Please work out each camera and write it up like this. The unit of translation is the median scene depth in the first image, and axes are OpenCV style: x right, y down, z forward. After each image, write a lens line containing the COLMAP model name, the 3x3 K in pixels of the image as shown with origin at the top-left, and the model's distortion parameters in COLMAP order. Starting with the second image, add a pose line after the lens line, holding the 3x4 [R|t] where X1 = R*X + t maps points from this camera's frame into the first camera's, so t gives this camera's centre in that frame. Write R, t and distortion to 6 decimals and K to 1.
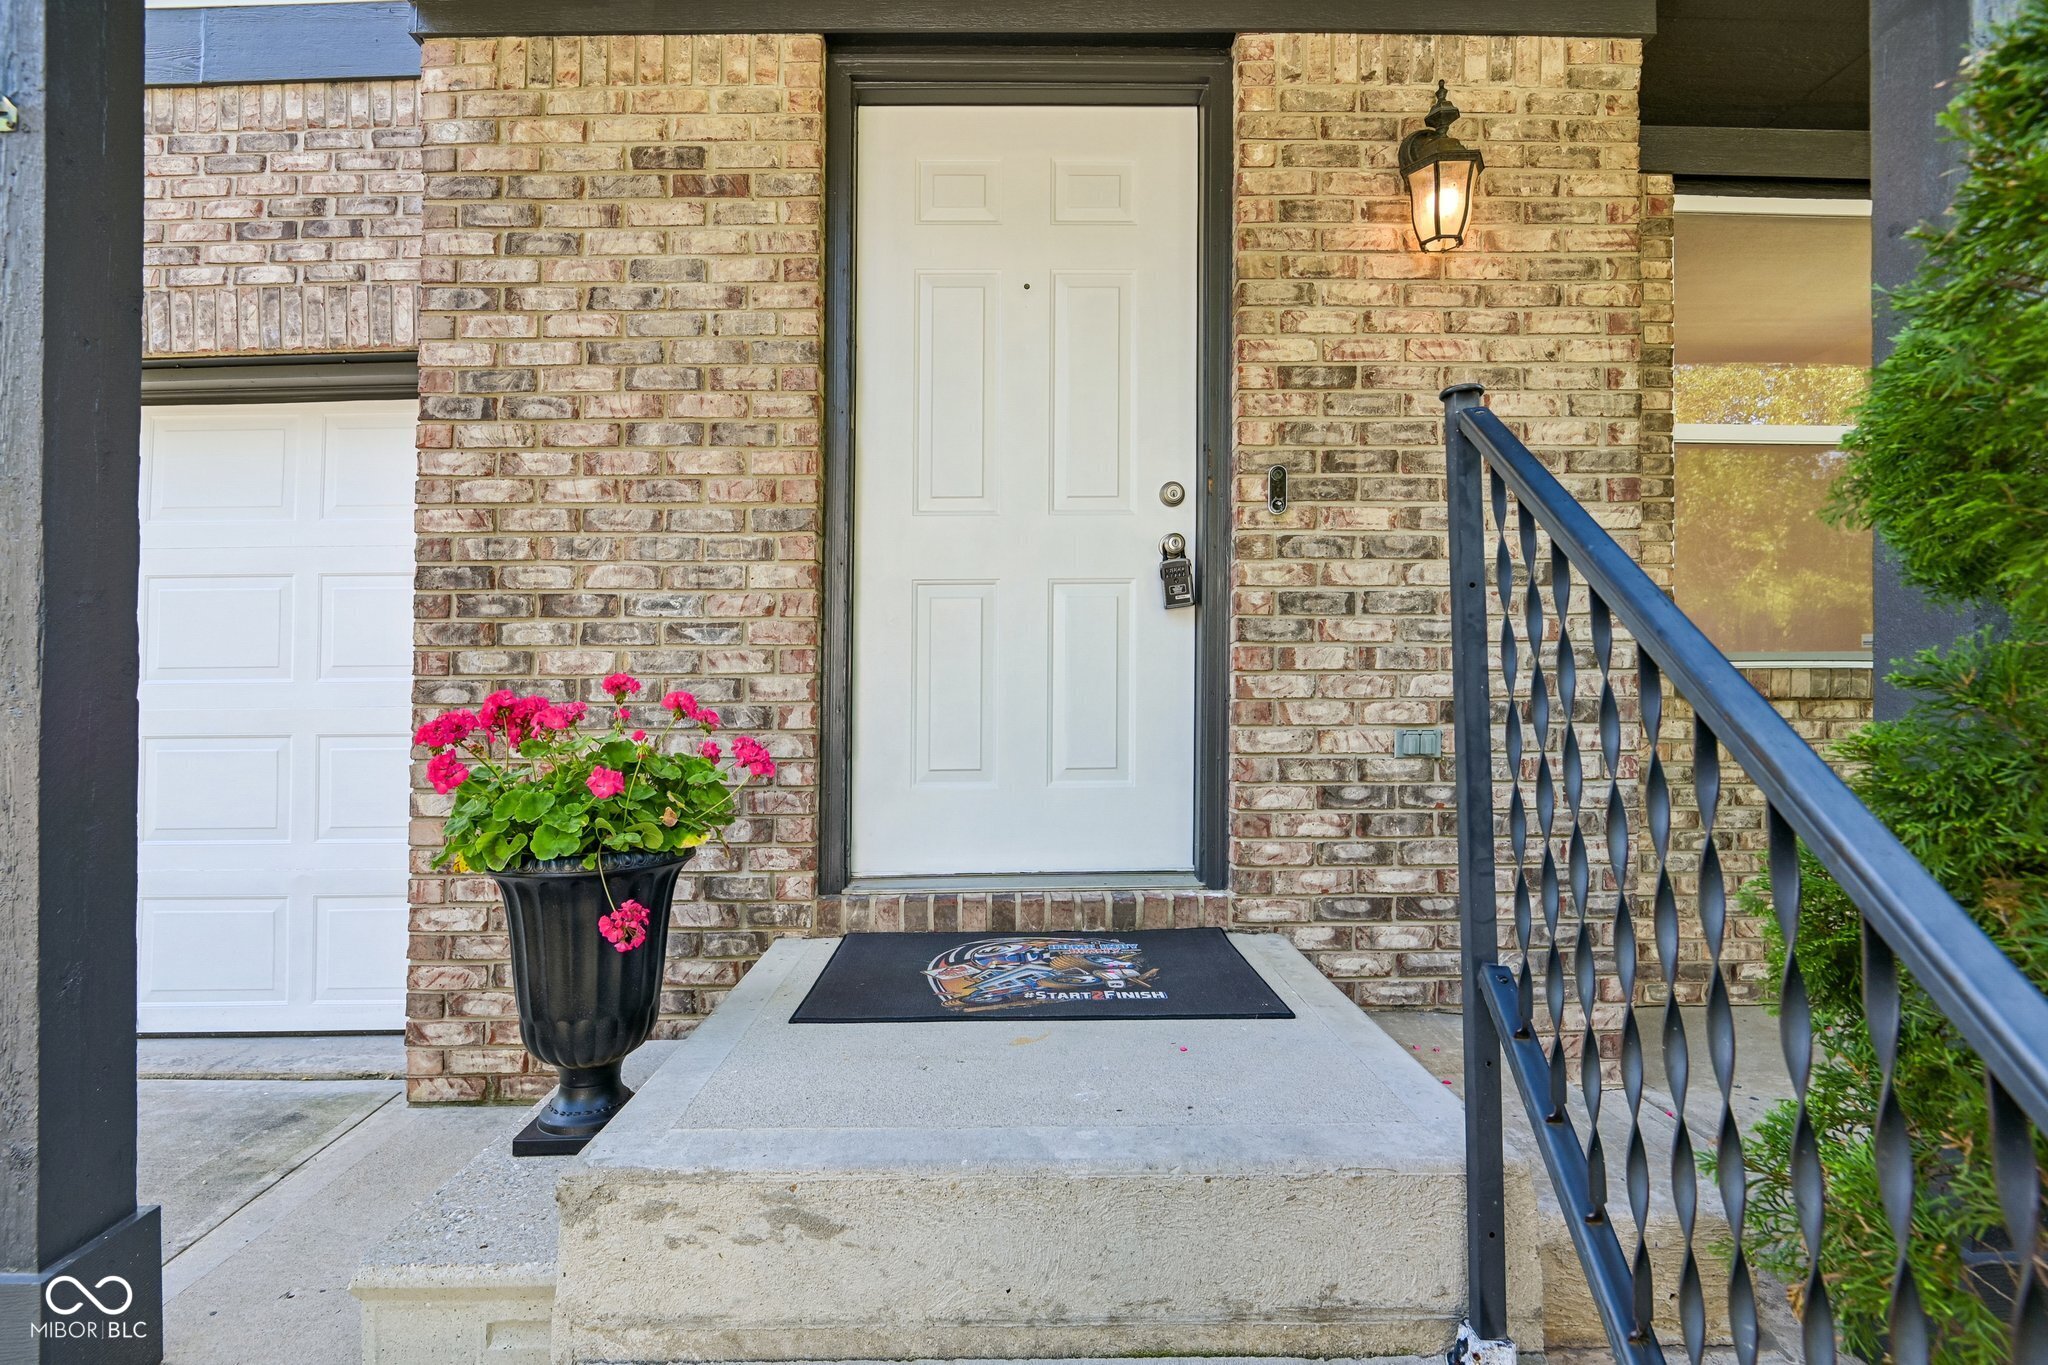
lens RADIAL K [[955.5, 0, 1019.9], [0, 955.5, 698.7], [0, 0, 1]] dist [-0.000312, -0.000147]
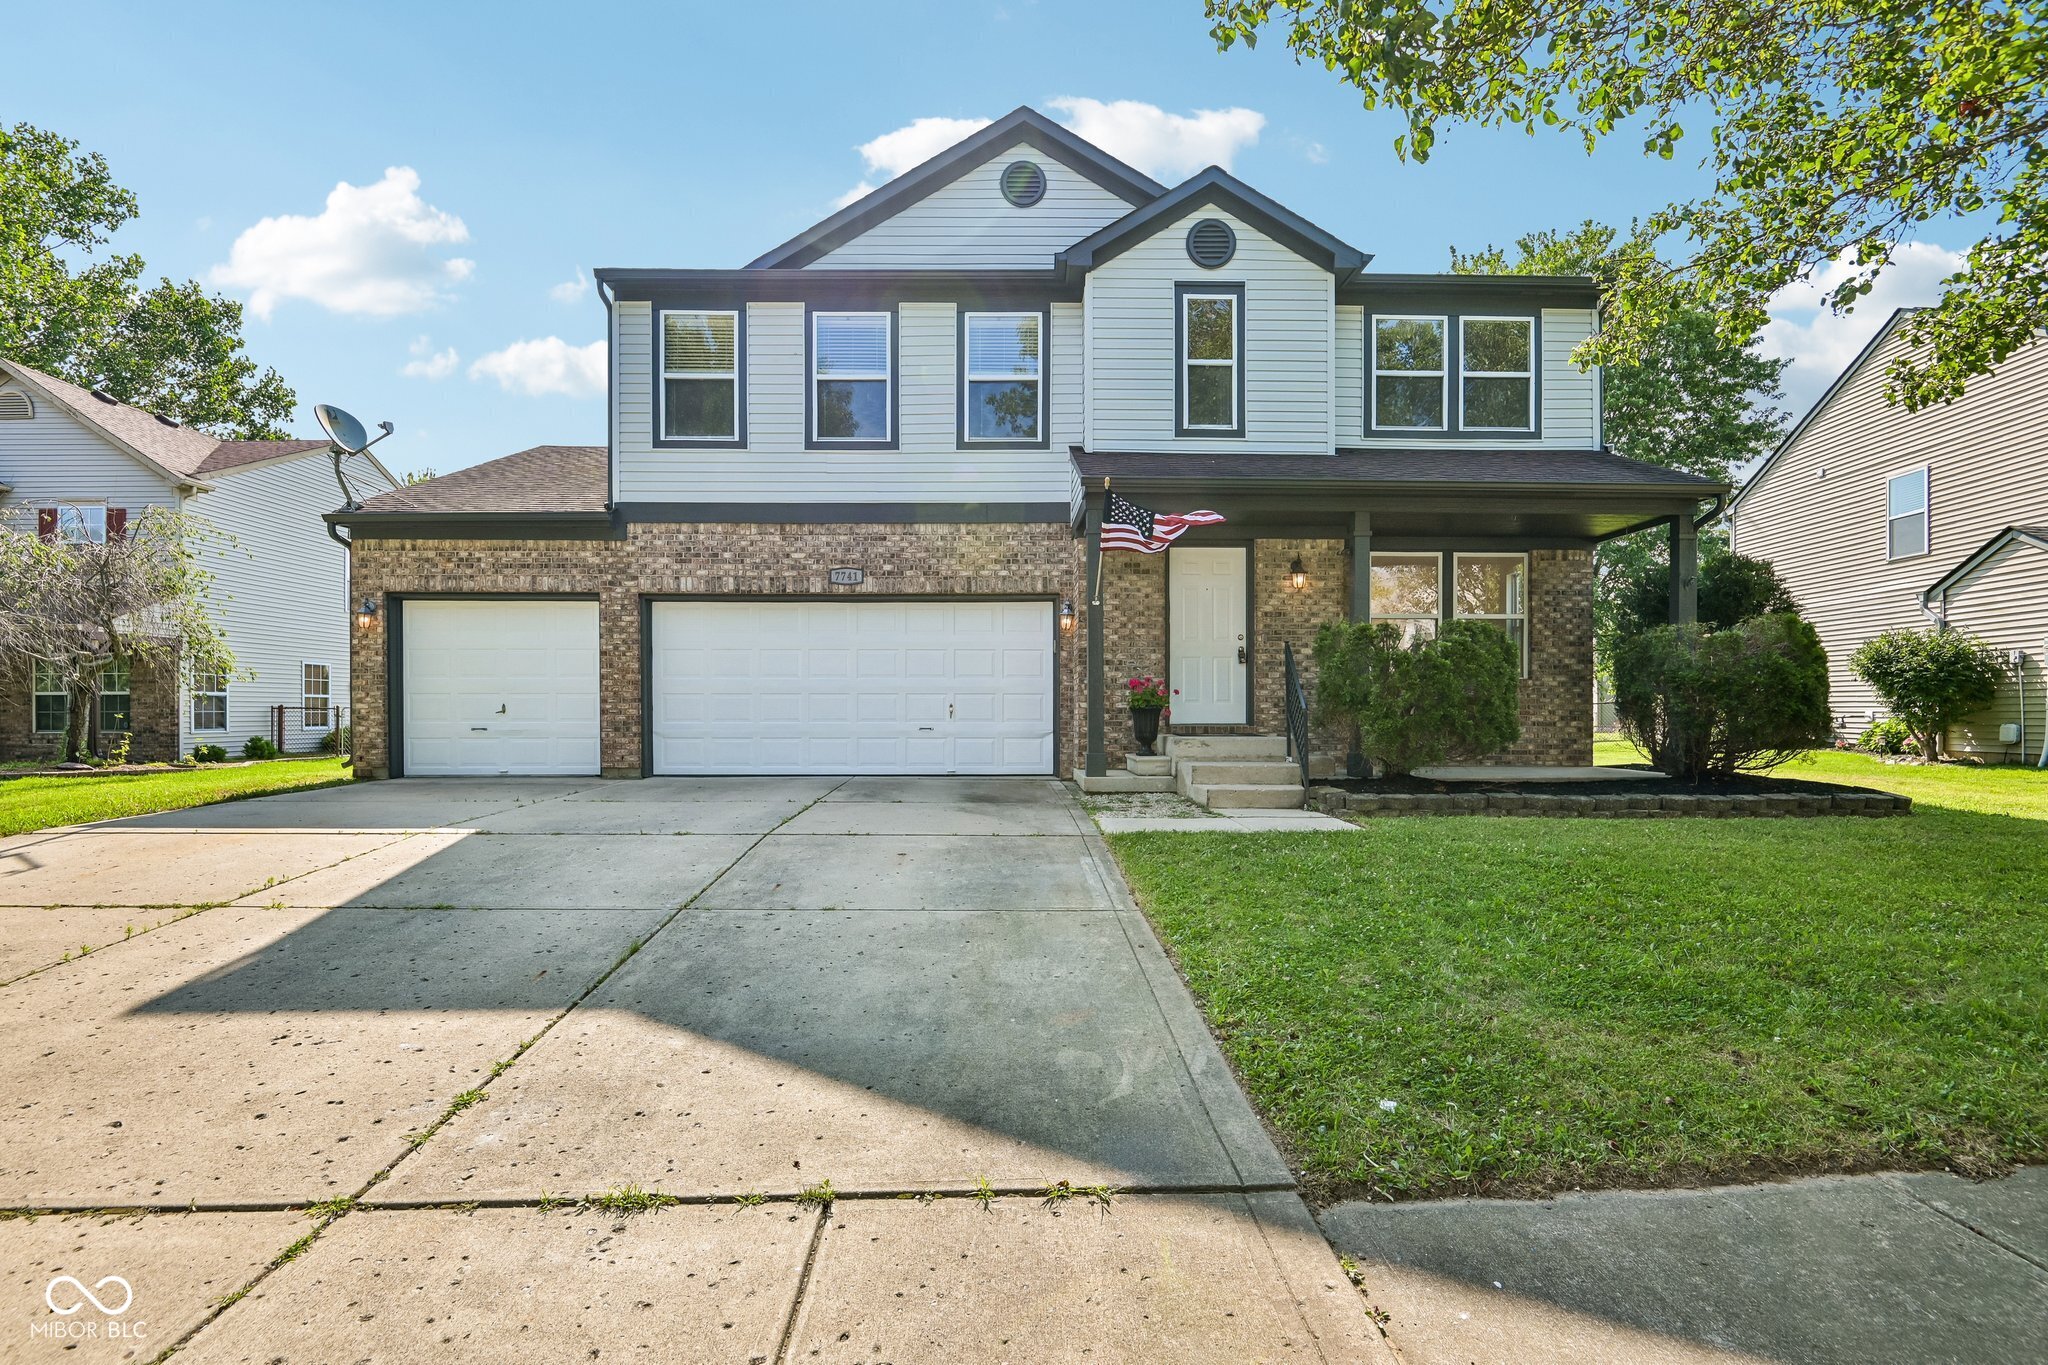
lens RADIAL K [[955.5, 0, 1025.3], [0, 955.5, 673.0], [0, 0, 1]] dist [-0.000312, -0.000147]
pose [[0.999984, 0.005590, 0.000834, -0.886101], [-0.005563, 0.999551, -0.029445, 0.090505], [-0.000998, 0.029440, 0.999566, -3.594366]]
